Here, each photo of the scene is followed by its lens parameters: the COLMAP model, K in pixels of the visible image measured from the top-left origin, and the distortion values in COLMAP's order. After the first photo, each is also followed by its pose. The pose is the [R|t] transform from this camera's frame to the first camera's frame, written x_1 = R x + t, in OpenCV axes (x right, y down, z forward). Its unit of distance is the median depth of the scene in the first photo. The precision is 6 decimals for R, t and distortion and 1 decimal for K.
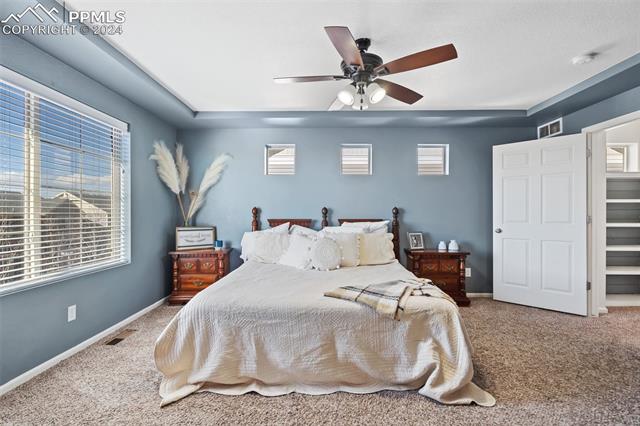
lens RADIAL K [[302.0, 0, 317.1], [0, 302.0, 213.7], [0, 0, 1]] dist [-0.003594, 0.002342]
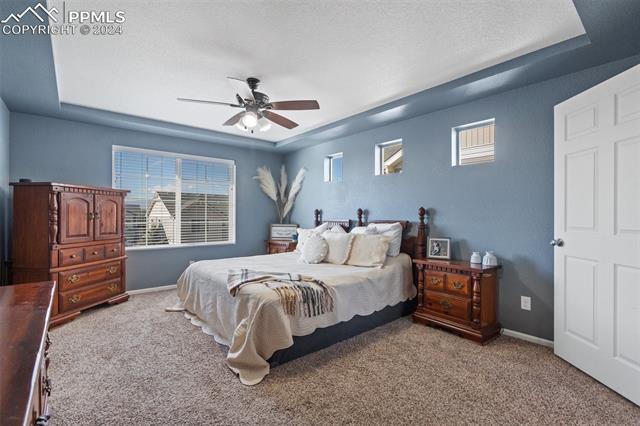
lens RADIAL K [[302.0, 0, 313.1], [0, 302.0, 213.7], [0, 0, 1]] dist [-0.003594, 0.002342]
pose [[0.634760, -0.000615, -0.772709, 0.749646], [-0.003506, 0.999987, -0.003676, 0.001249], [0.772702, 0.005043, 0.634749, 0.221786]]
